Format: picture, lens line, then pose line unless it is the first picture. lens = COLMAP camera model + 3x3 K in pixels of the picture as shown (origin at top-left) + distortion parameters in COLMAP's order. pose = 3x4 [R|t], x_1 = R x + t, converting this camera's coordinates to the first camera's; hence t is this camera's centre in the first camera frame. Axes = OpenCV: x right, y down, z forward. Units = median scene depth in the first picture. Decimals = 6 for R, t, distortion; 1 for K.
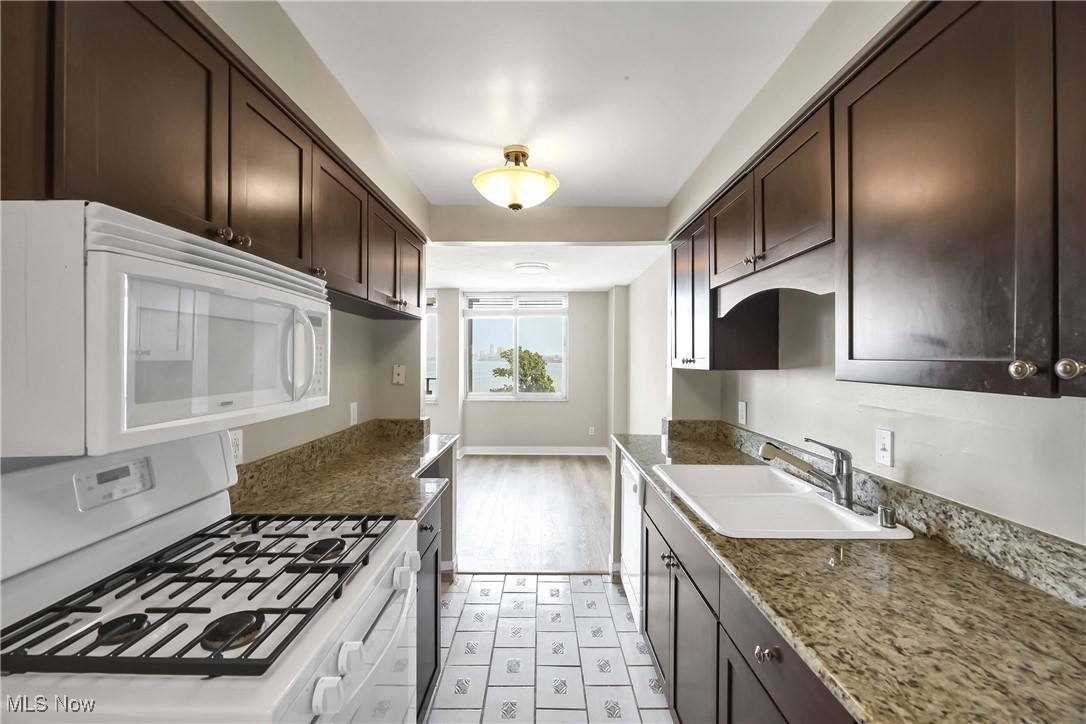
lens RADIAL K [[455.4, 0, 535.6], [0, 455.4, 363.9], [0, 0, 1]] dist [0.000422, -0.003945]
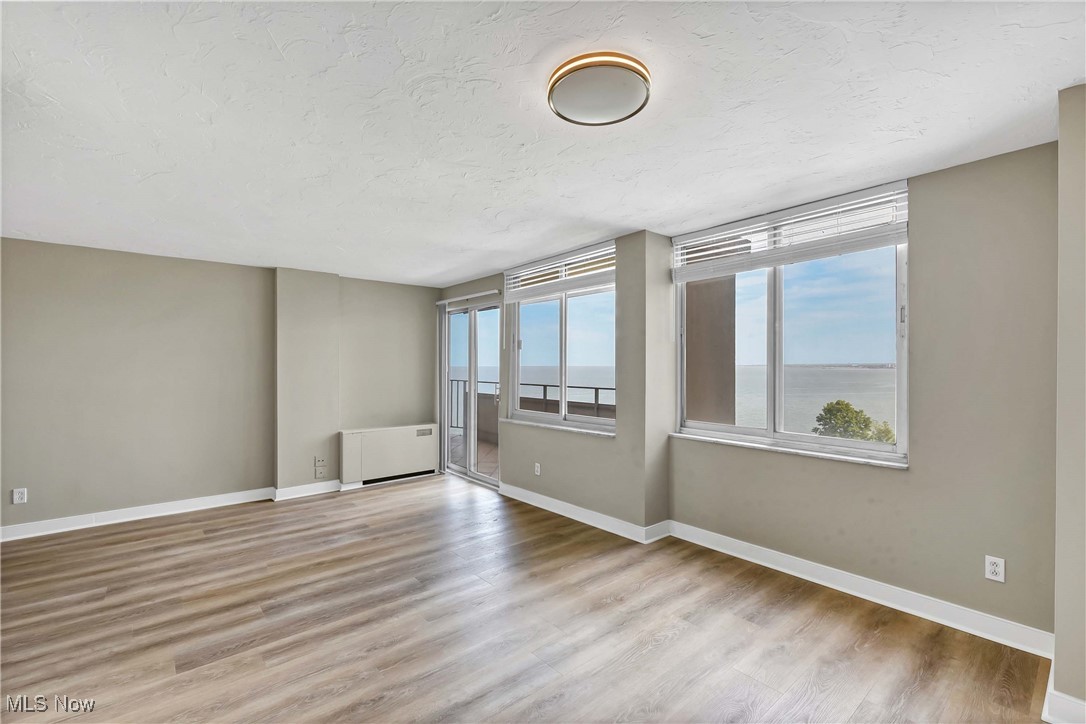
lens RADIAL K [[472.5, 0, 535.7], [0, 472.5, 362.4], [0, 0, 1]] dist [0.000837, -0.002889]
pose [[0.654300, -0.006843, -0.756204, 0.597290], [-0.007831, 0.999844, -0.015824, 0.012392], [0.756195, 0.016275, 0.654144, 1.847987]]
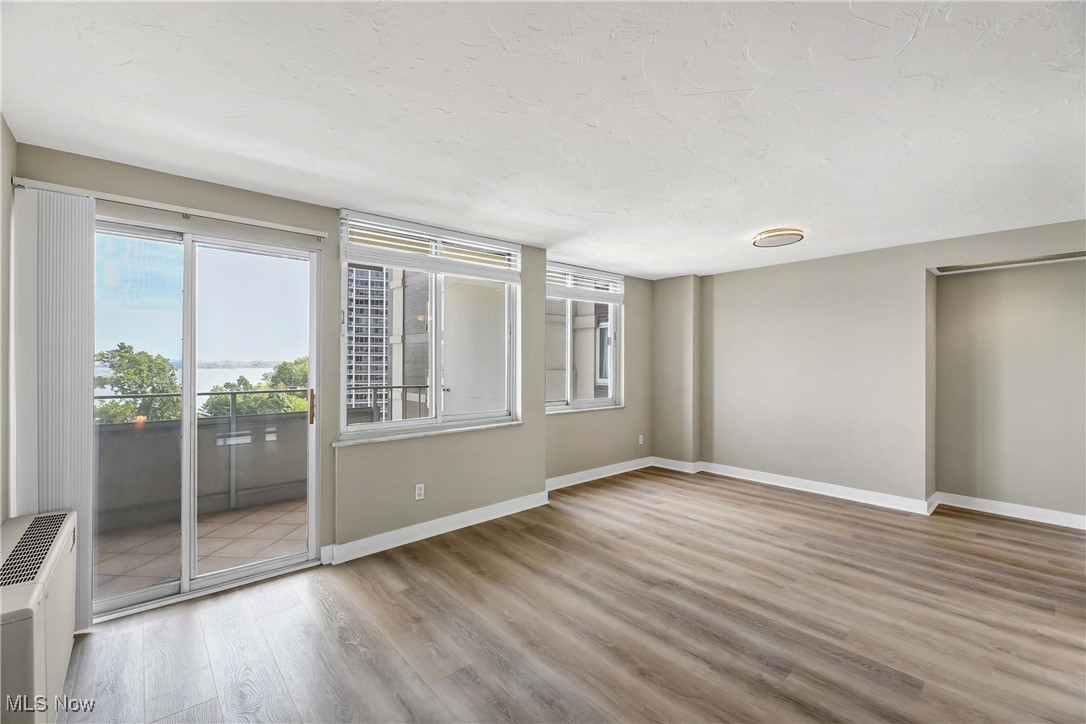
lens RADIAL K [[455.4, 0, 540.0], [0, 455.4, 365.8], [0, 0, 1]] dist [0.000422, -0.003945]
pose [[0.736785, -0.005227, 0.676107, -2.173370], [0.008998, 0.999957, -0.002075, 0.025930], [-0.676067, 0.007613, 0.736801, 1.775901]]
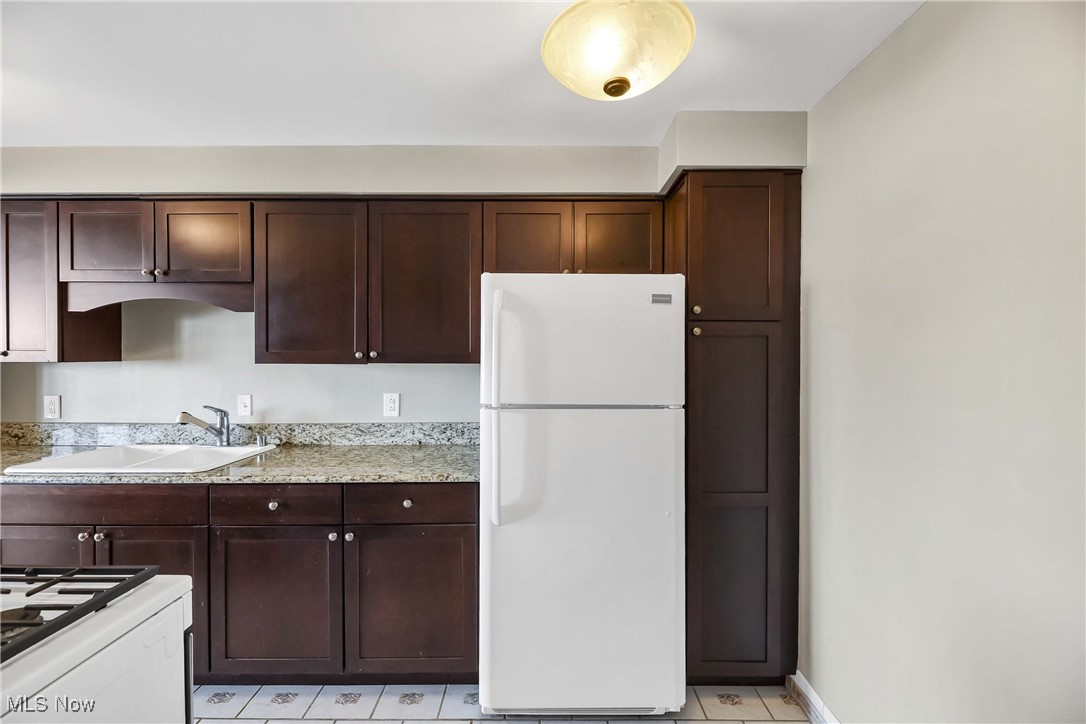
lens RADIAL K [[455.4, 0, 548.9], [0, 455.4, 353.7], [0, 0, 1]] dist [0.000422, -0.003945]
pose [[-0.024114, 0.004024, 0.999701, -0.737773], [0.010161, 0.999941, -0.003779, 0.010978], [-0.999658, 0.010066, -0.024153, -0.055995]]
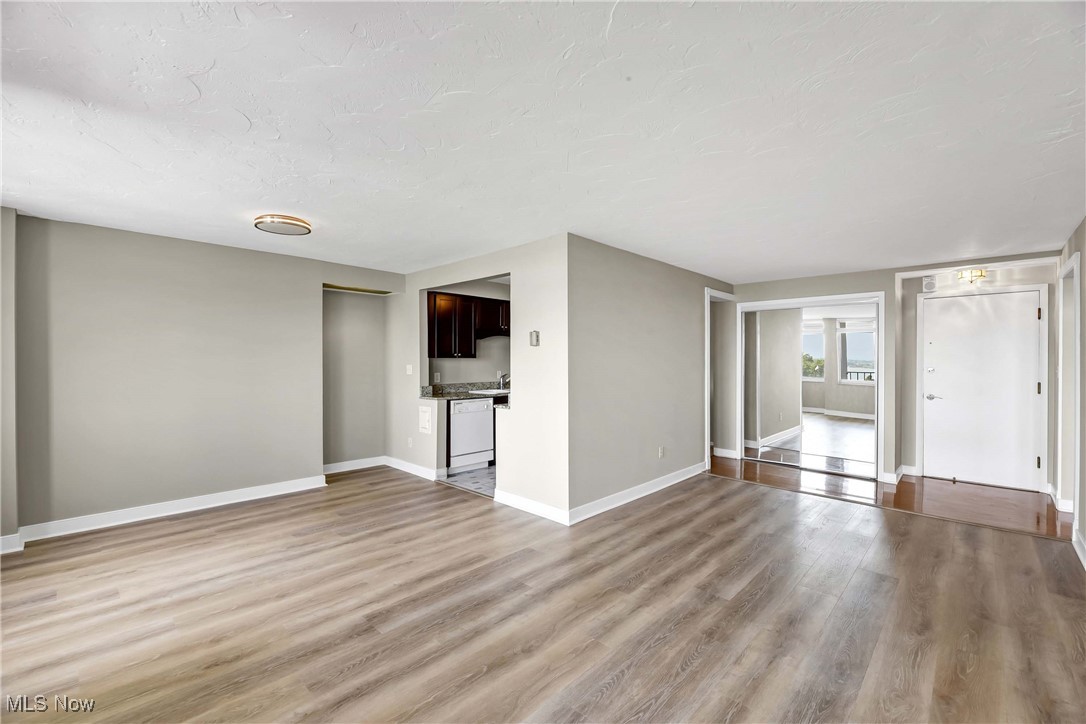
lens RADIAL K [[455.4, 0, 547.9], [0, 455.4, 360.6], [0, 0, 1]] dist [0.000422, -0.003945]
pose [[-0.745335, -0.003973, 0.666678, -2.082563], [0.005329, 0.999915, 0.011916, -0.003575], [-0.666669, 0.012435, -0.745250, 3.224519]]
